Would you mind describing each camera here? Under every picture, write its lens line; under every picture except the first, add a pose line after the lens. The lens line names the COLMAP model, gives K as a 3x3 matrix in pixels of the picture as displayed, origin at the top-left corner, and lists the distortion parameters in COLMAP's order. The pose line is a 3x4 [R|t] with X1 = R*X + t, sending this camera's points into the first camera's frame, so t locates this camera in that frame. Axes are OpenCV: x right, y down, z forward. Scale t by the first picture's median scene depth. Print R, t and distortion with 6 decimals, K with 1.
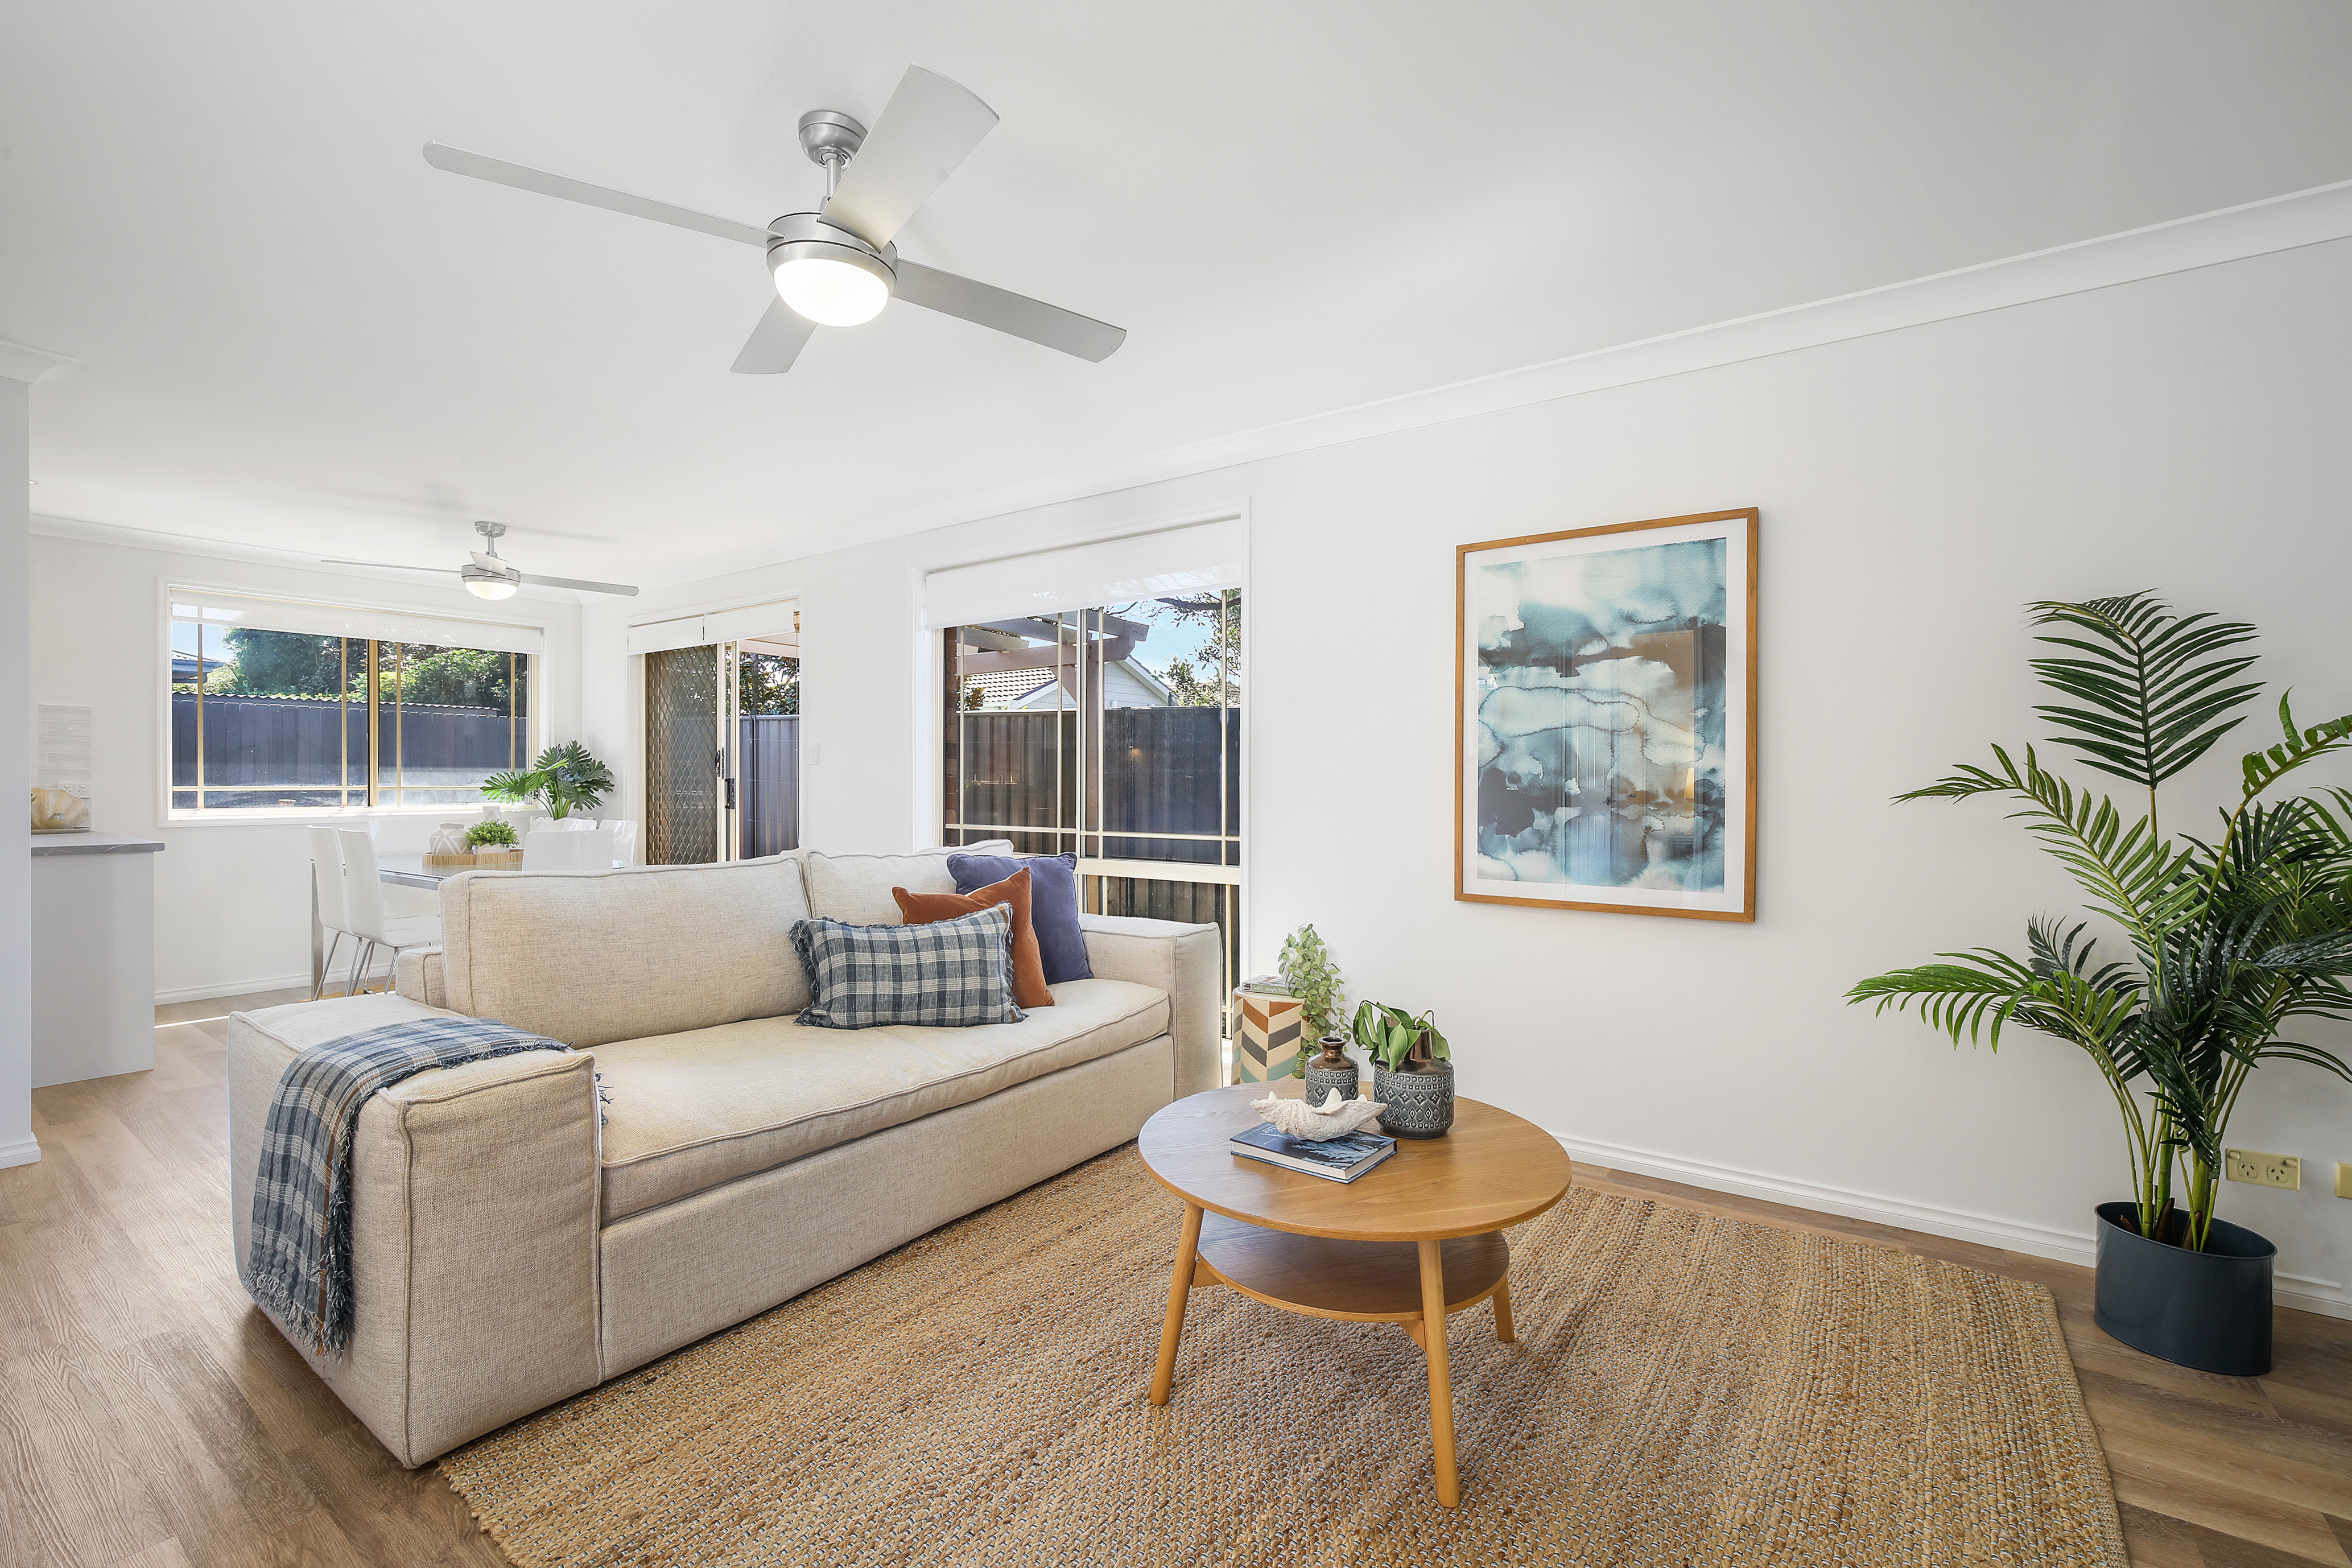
lens RADIAL K [[1050.9, 0, 1169.9], [0, 1050.9, 782.3], [0, 0, 1]] dist [-0.000650, -0.000112]
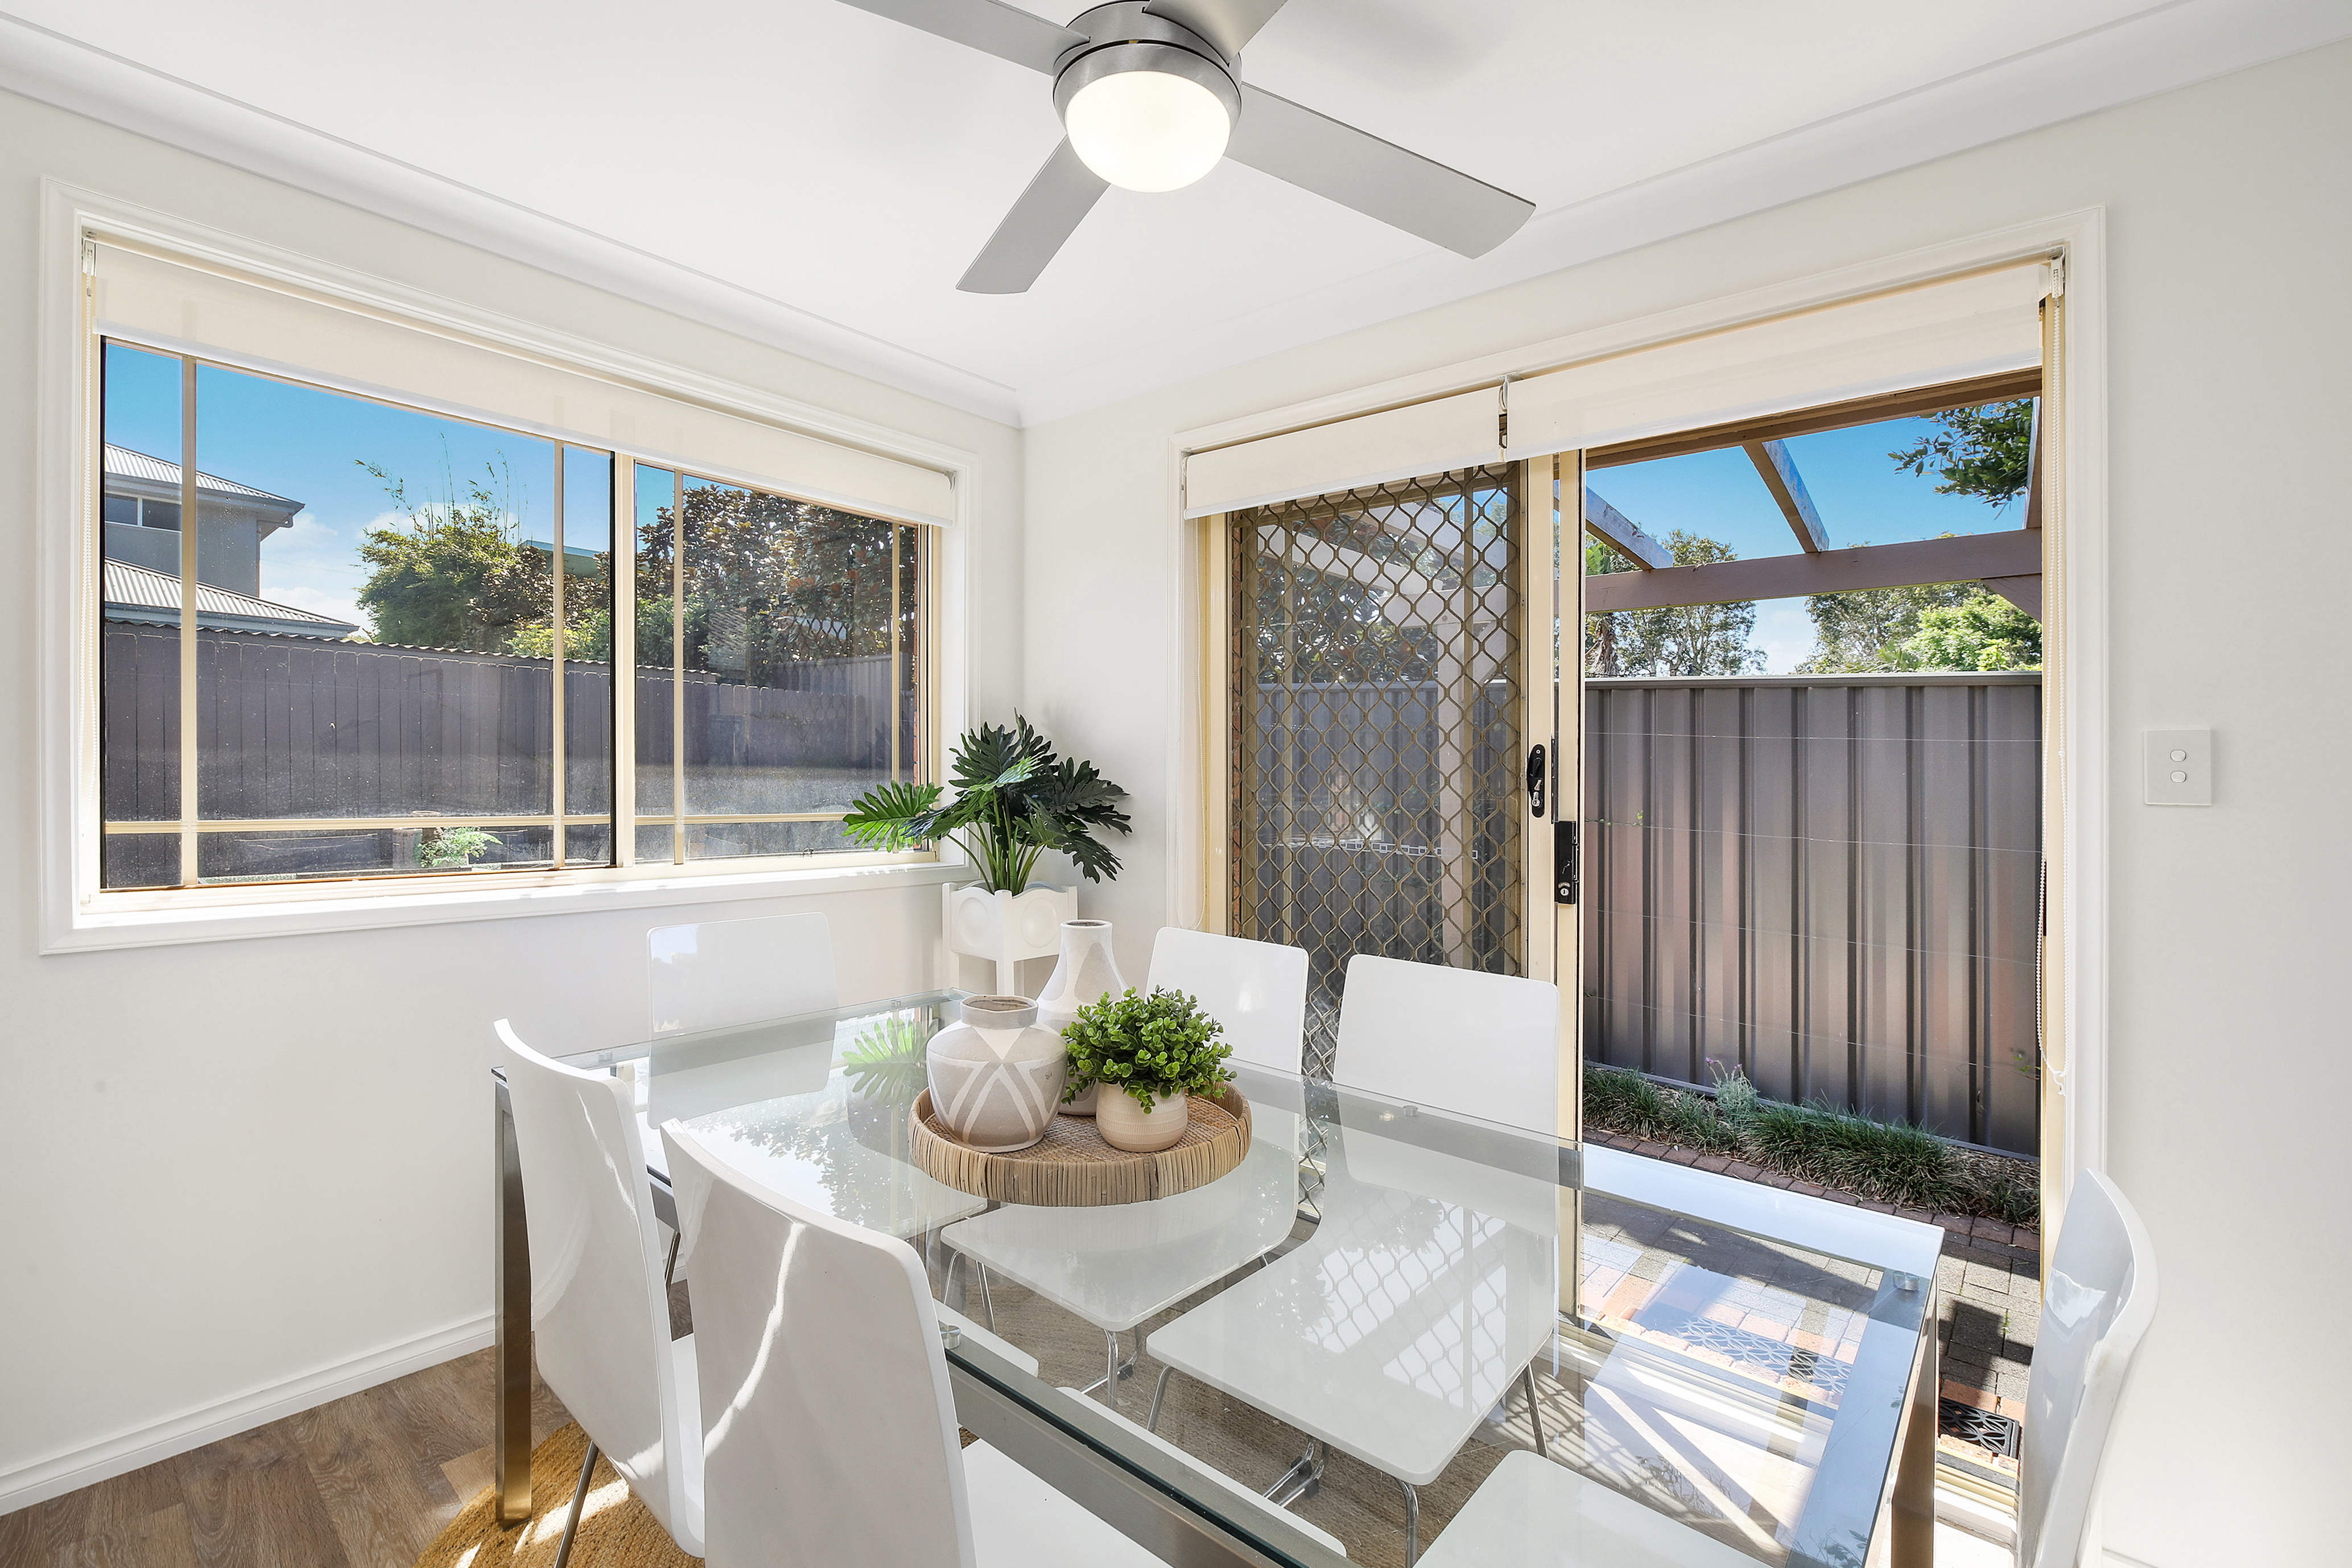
lens RADIAL K [[1003.0, 0, 1174.6], [0, 1003.0, 796.3], [0, 0, 1]] dist [0.000084, 0.000105]
pose [[0.997300, 0.019008, -0.070929, -0.526191], [-0.017992, 0.999727, 0.014936, -0.014811], [0.071194, -0.013620, 0.997370, 0.636415]]
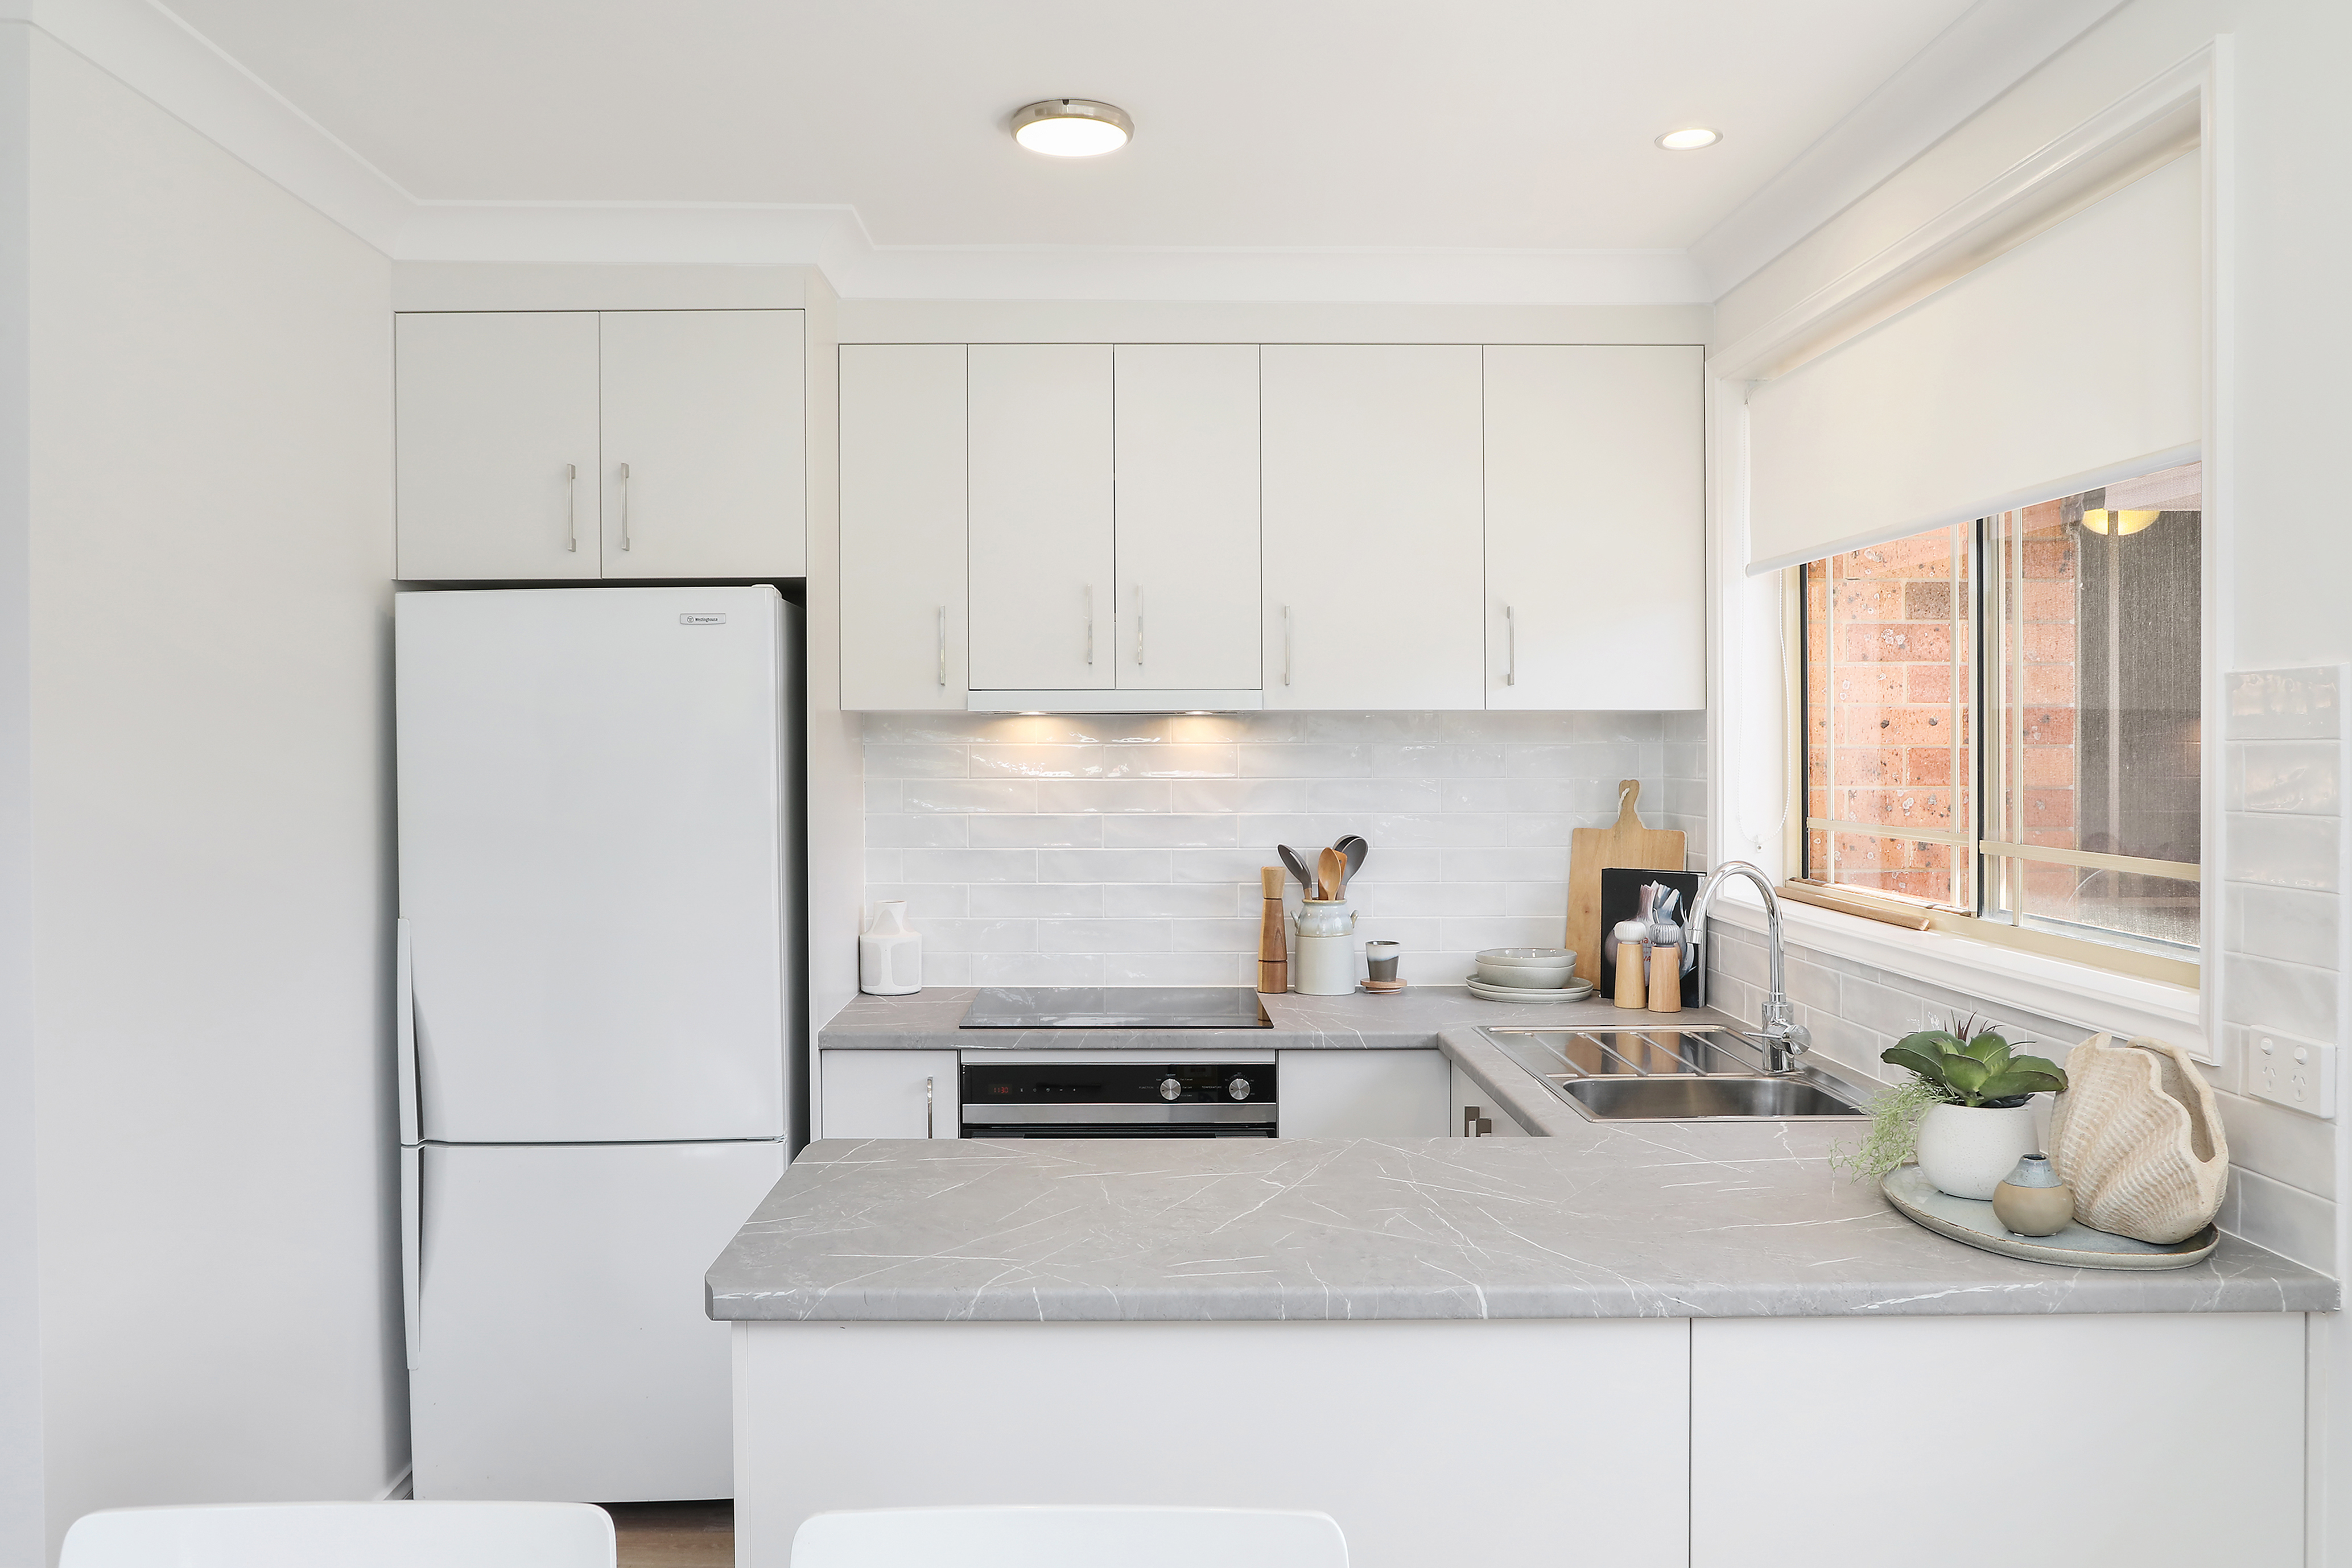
lens RADIAL K [[1758.1, 0, 1171.6], [0, 1758.1, 782.2], [0, 0, 1]] dist [-0.092947, -0.002988]
pose [[-0.794723, 0.016016, -0.606761, -0.563853], [0.000571, 0.999671, 0.025639, -0.049647], [0.606972, 0.020029, -0.794471, 0.956412]]
